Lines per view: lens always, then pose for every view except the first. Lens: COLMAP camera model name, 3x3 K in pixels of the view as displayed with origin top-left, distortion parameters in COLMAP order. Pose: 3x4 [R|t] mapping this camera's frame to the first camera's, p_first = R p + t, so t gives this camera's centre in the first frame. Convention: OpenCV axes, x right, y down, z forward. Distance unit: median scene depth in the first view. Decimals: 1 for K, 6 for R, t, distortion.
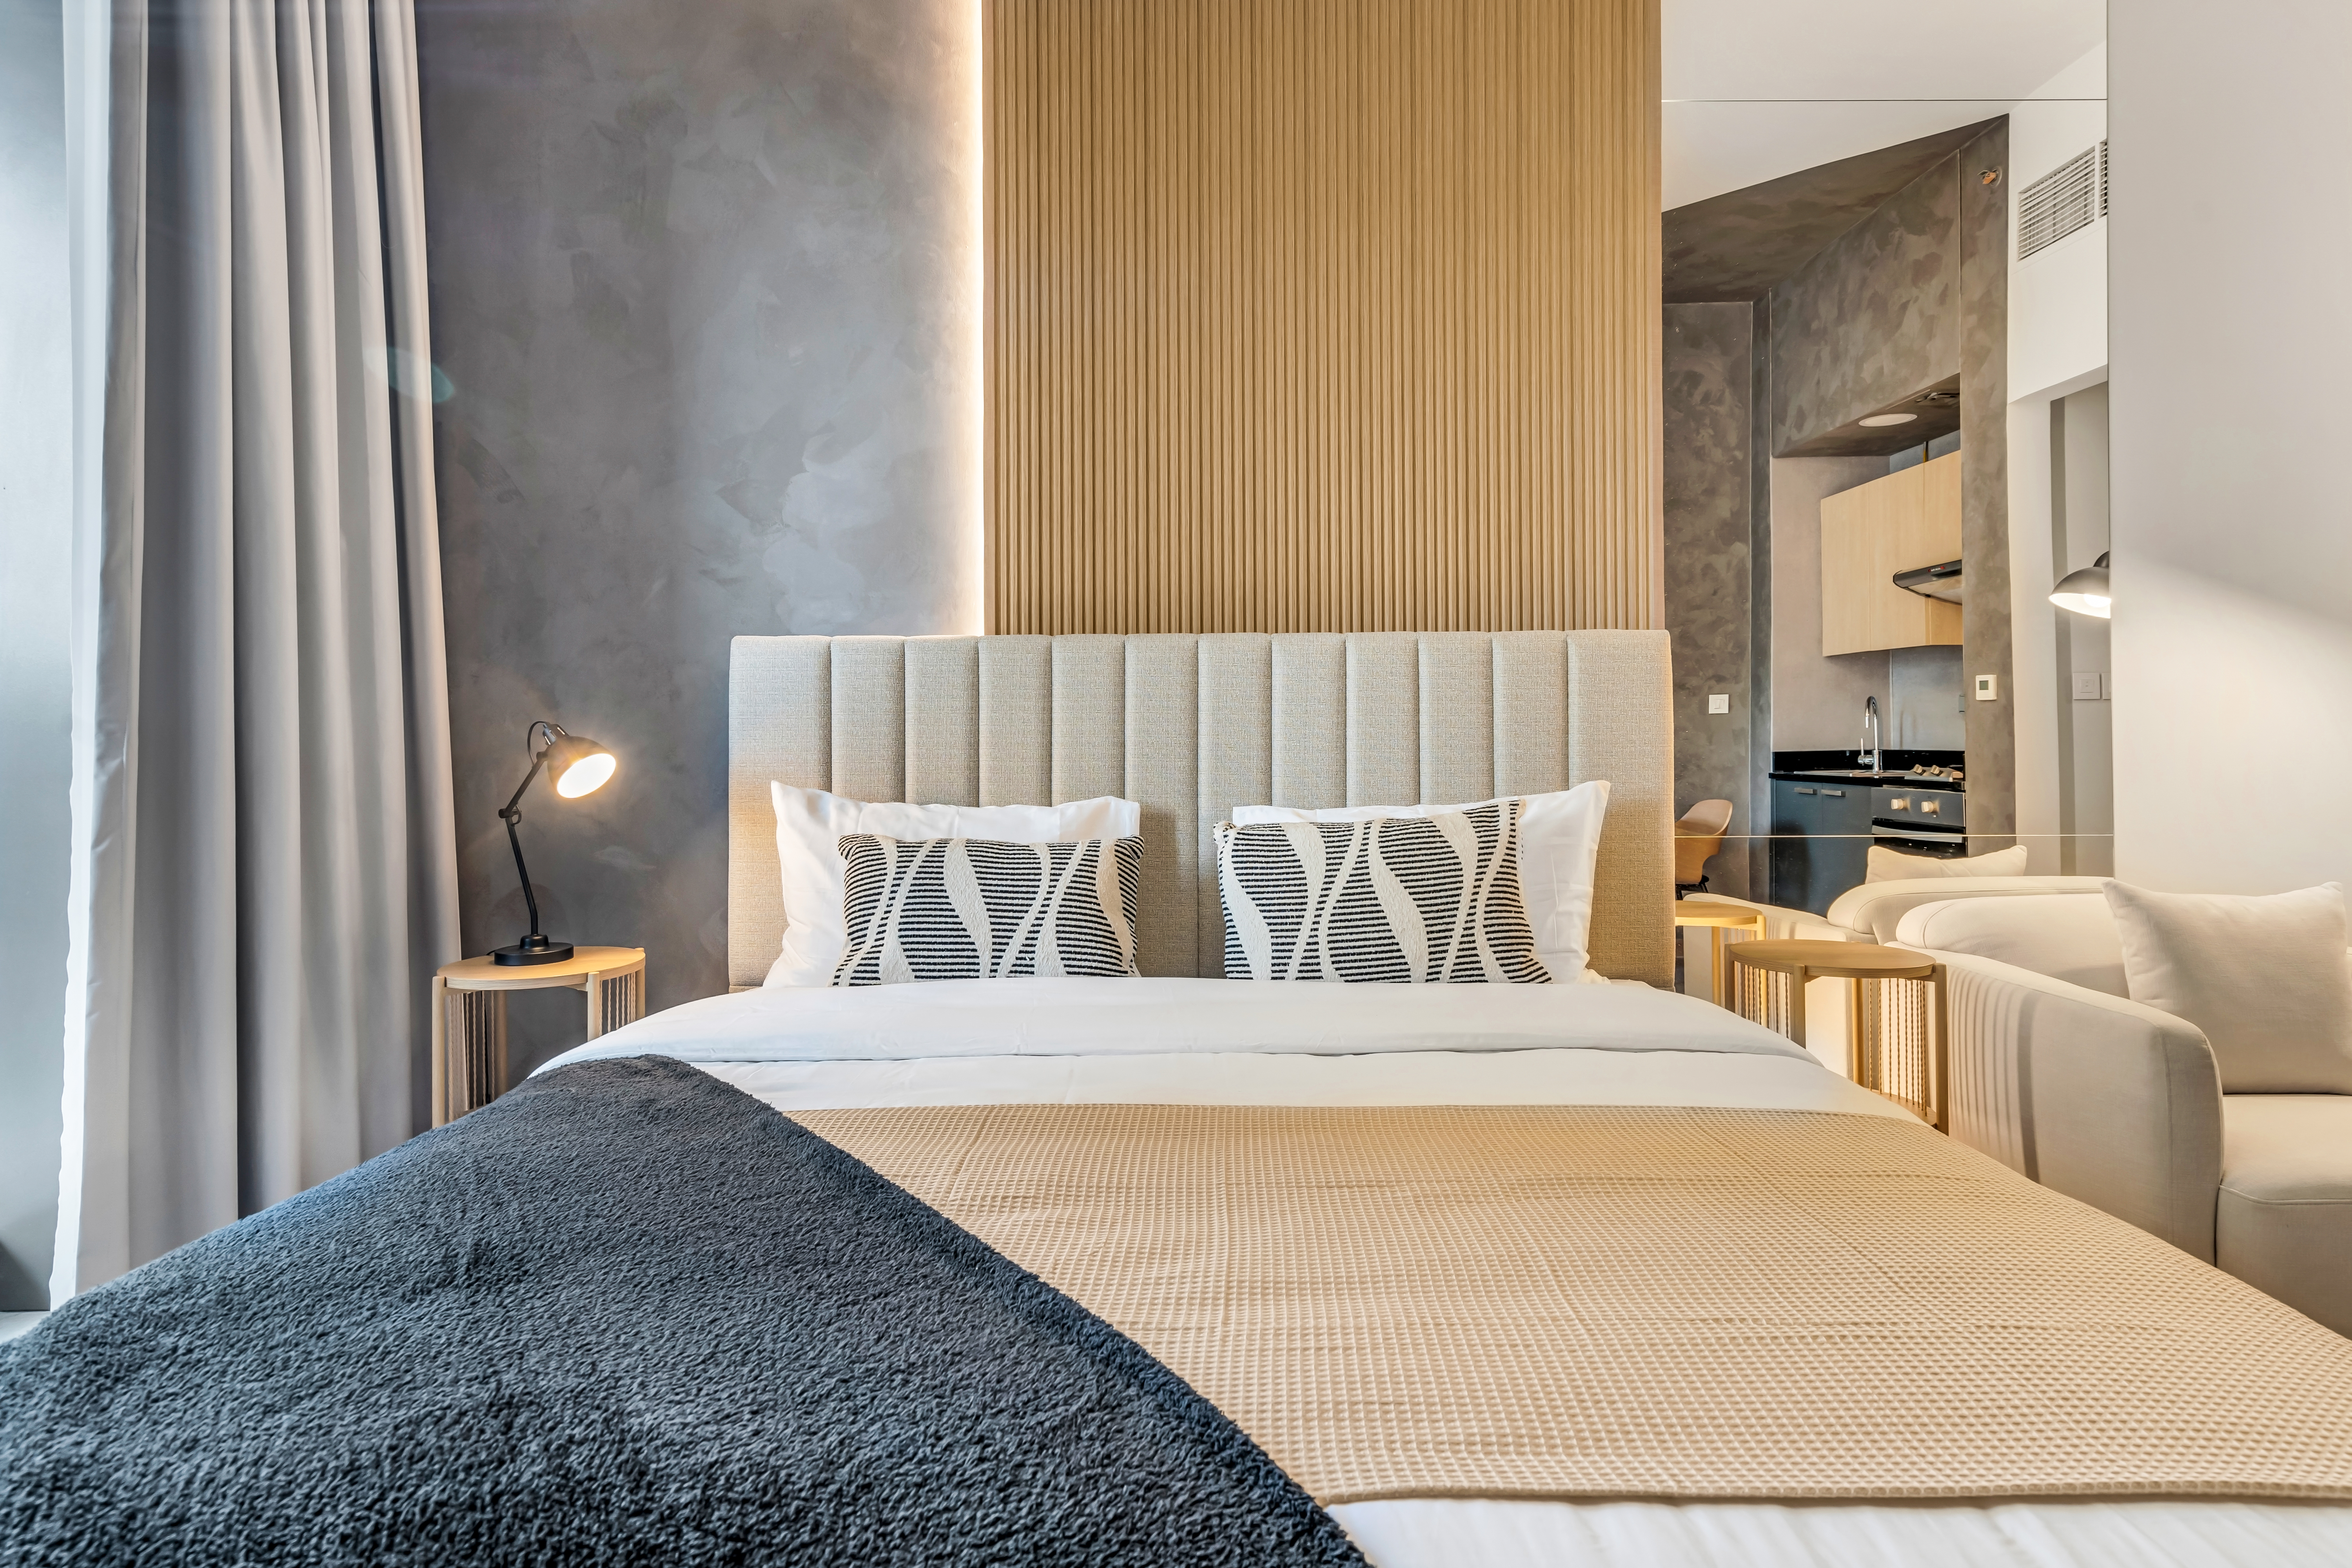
lens RADIAL K [[1065.3, 0, 1173.5], [0, 1065.3, 808.3], [0, 0, 1]] dist [0.000319, 0.001830]
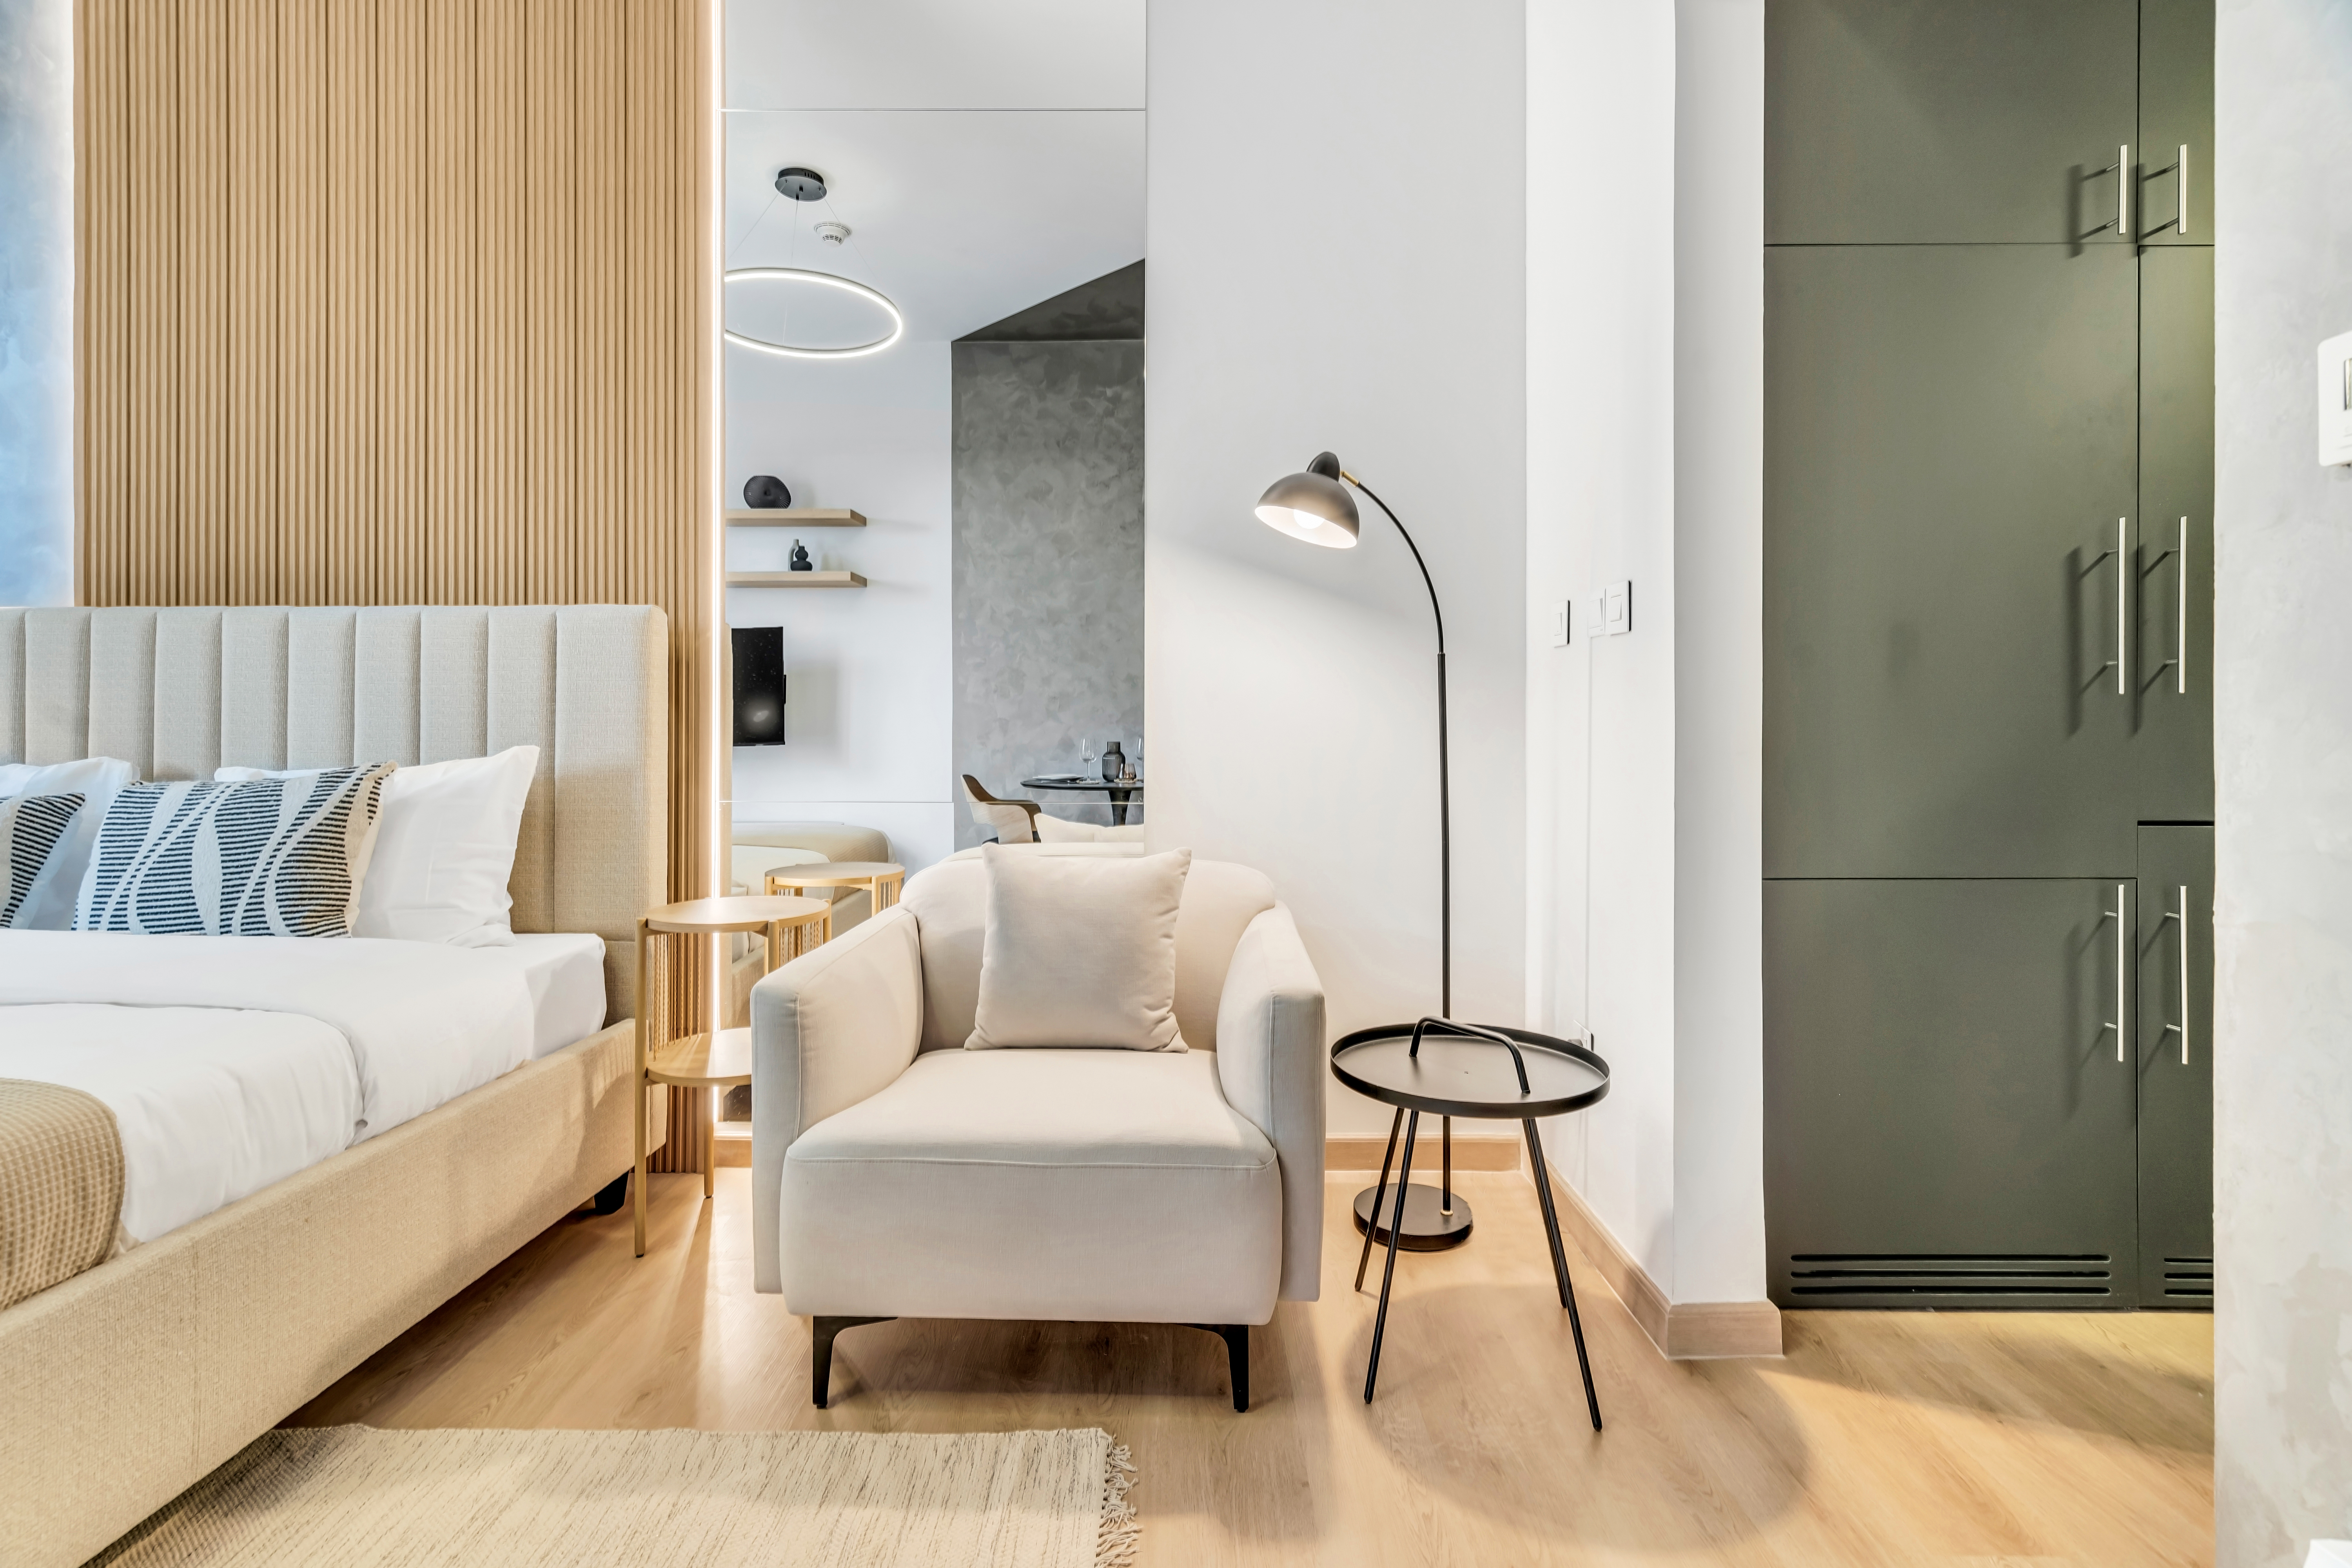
lens RADIAL K [[1065.3, 0, 1187.8], [0, 1065.3, 740.3], [0, 0, 1]] dist [0.000319, 0.001830]
pose [[0.999462, 0.008065, -0.031798, 1.029006], [-0.009080, 0.999450, -0.031908, -0.004104], [0.031523, 0.032179, 0.998985, -0.033743]]
